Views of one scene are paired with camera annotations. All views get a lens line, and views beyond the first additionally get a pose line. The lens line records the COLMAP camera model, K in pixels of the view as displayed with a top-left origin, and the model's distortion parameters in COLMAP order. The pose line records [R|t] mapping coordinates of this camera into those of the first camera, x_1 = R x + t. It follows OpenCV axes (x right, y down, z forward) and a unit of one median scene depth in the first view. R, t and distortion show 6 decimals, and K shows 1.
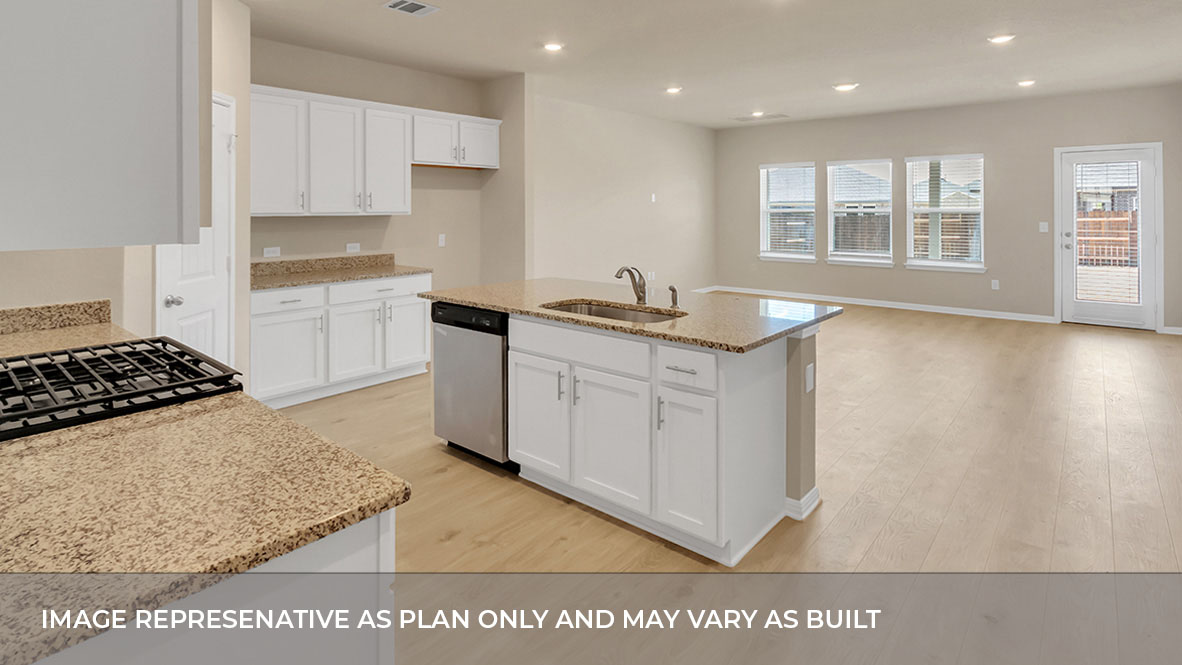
lens RADIAL K [[580.1, 0, 593.2], [0, 580.1, 214.1], [0, 0, 1]] dist [0.000189, -0.000291]
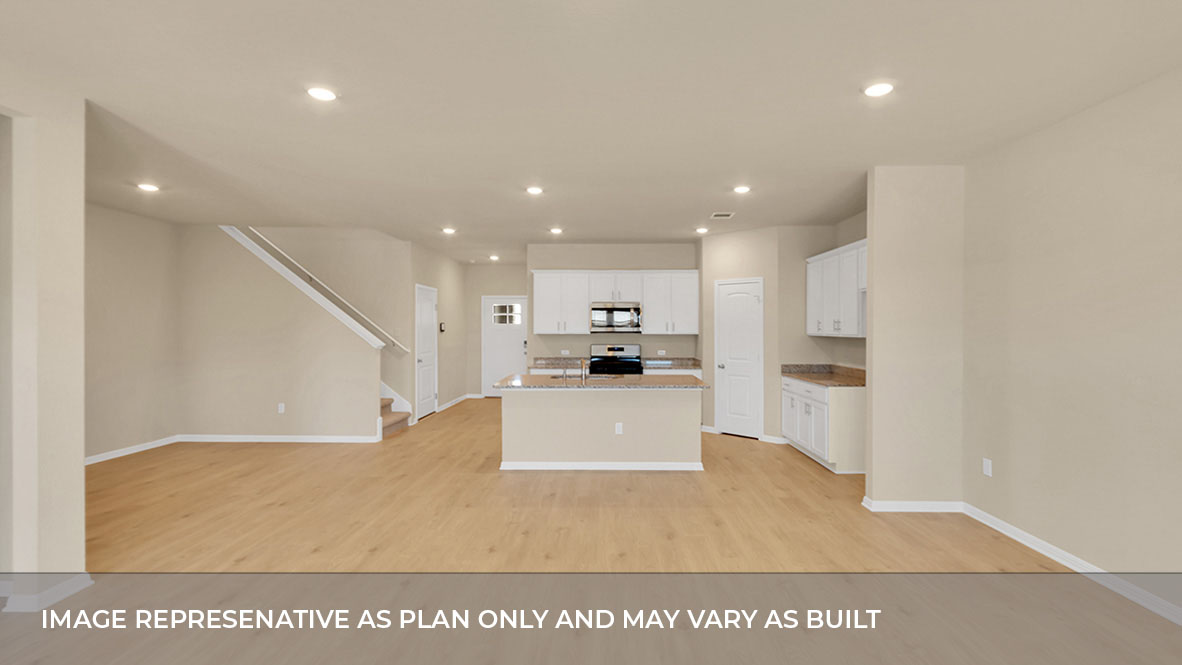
lens RADIAL K [[574.2, 0, 610.5], [0, 574.2, 335.0], [0, 0, 1]] dist [0.003432, 0.003665]
pose [[-0.766802, 0.009145, -0.641818, 0.879563], [-0.004675, 0.999792, 0.019832, -0.026876], [0.641866, 0.018207, -0.766600, 1.767291]]
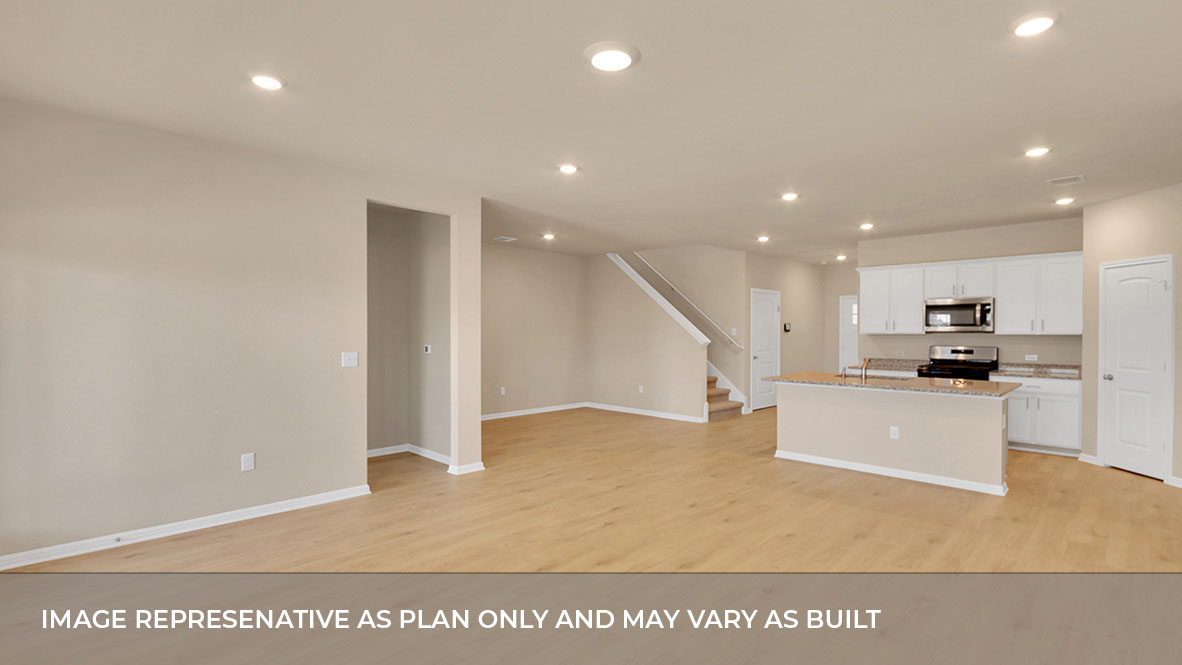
lens RADIAL K [[574.2, 0, 588.2], [0, 574.2, 343.1], [0, 0, 1]] dist [0.003432, 0.003665]
pose [[-0.996476, -0.000100, 0.083879, 0.575601], [0.002480, 0.999527, 0.030656, -0.019422], [-0.083842, 0.030756, -0.996004, 2.053446]]
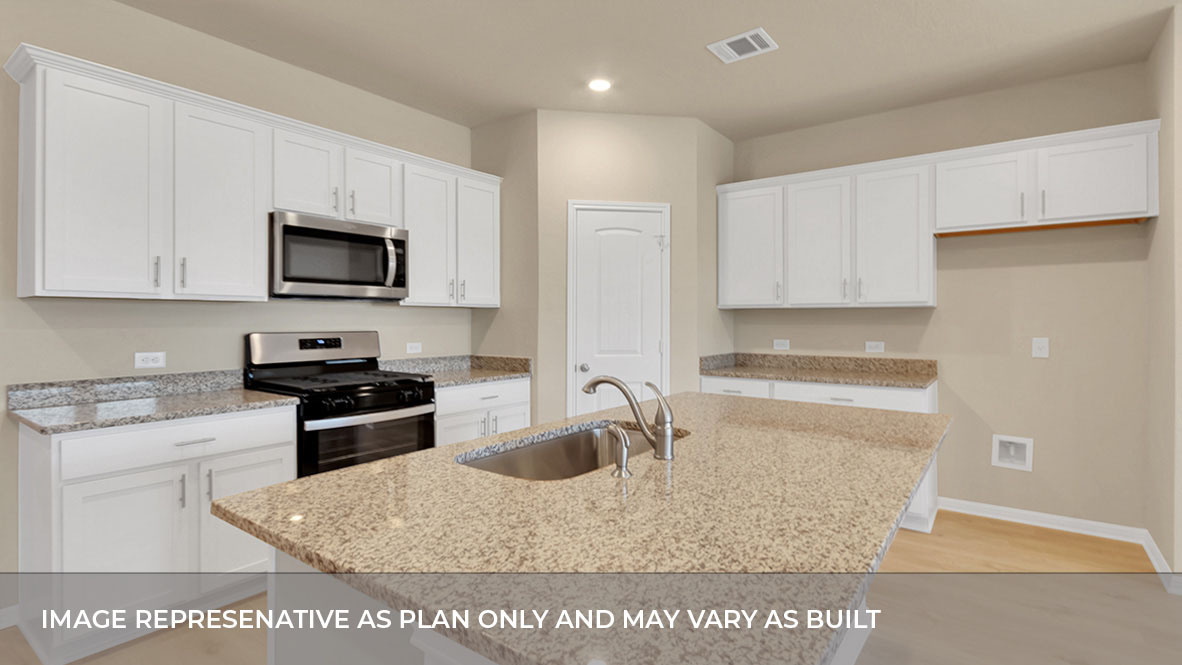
lens RADIAL K [[574.2, 0, 600.3], [0, 574.2, 322.1], [0, 0, 1]] dist [0.003432, 0.003665]
pose [[0.084930, 0.009600, -0.996341, 0.403524], [-0.009917, 0.999912, 0.008789, 0.021212], [0.996338, 0.009134, 0.085017, 0.612010]]
